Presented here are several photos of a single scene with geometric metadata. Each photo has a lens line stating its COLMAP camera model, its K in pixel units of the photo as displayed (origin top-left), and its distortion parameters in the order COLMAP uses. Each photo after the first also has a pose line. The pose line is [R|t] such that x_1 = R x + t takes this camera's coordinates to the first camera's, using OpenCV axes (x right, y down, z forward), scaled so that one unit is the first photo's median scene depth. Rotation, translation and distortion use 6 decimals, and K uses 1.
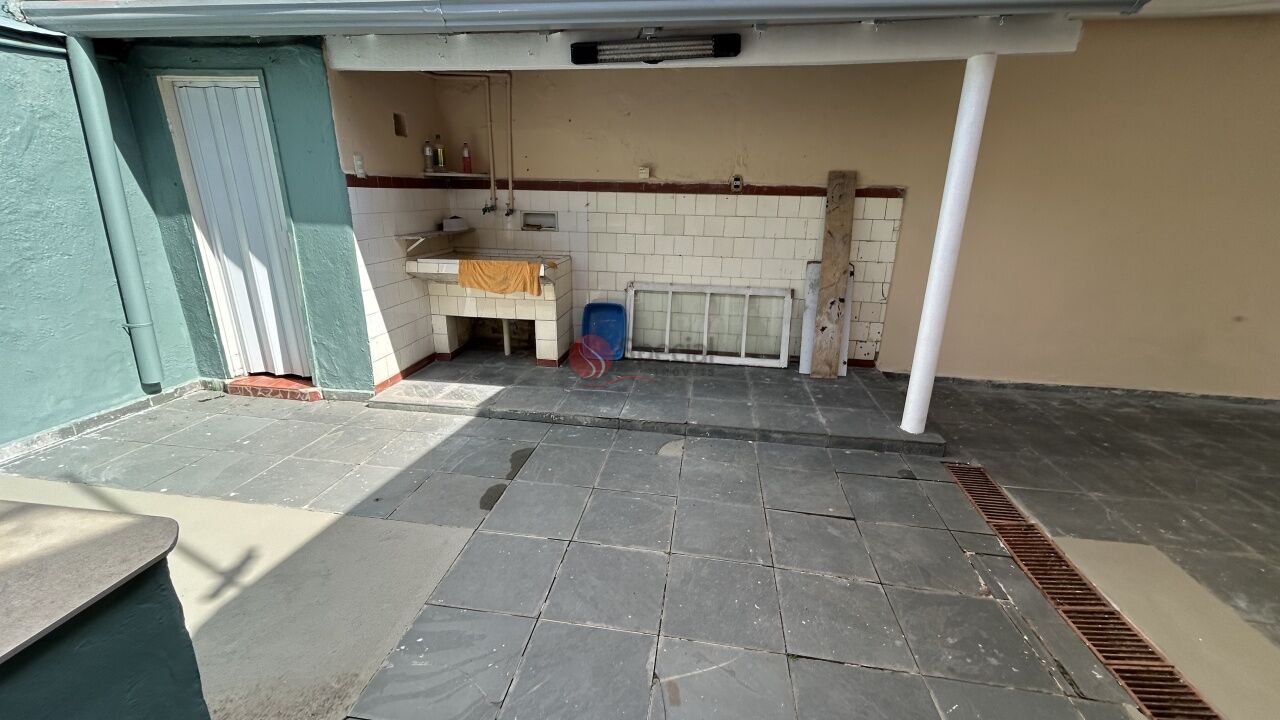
lens RADIAL K [[519.0, 0, 640.0], [0, 519.0, 361.4], [0, 0, 1]] dist [-0.003565, 0.000444]
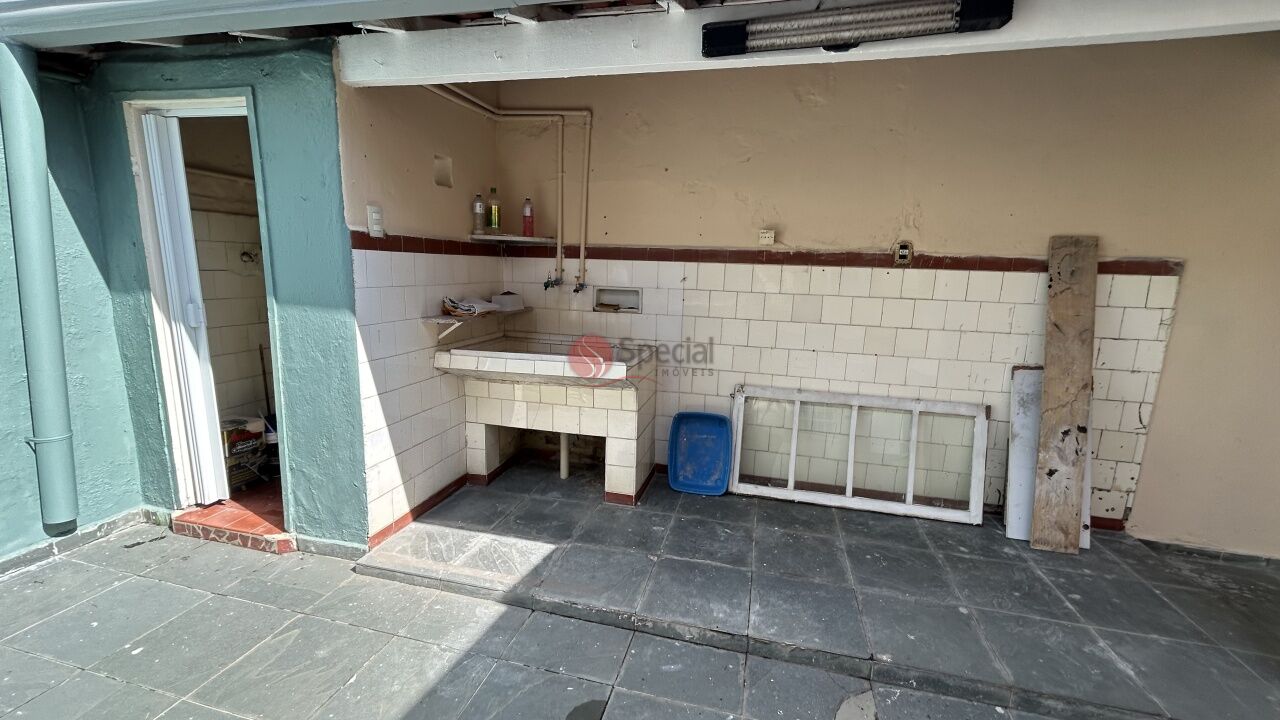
lens RADIAL K [[519.0, 0, 640.0], [0, 519.0, 361.4], [0, 0, 1]] dist [-0.003565, 0.000444]
pose [[0.994633, 0.029392, -0.099203, -0.096400], [-0.042601, 0.990095, -0.133780, -0.095563], [0.094288, 0.137289, 0.986033, 0.317504]]
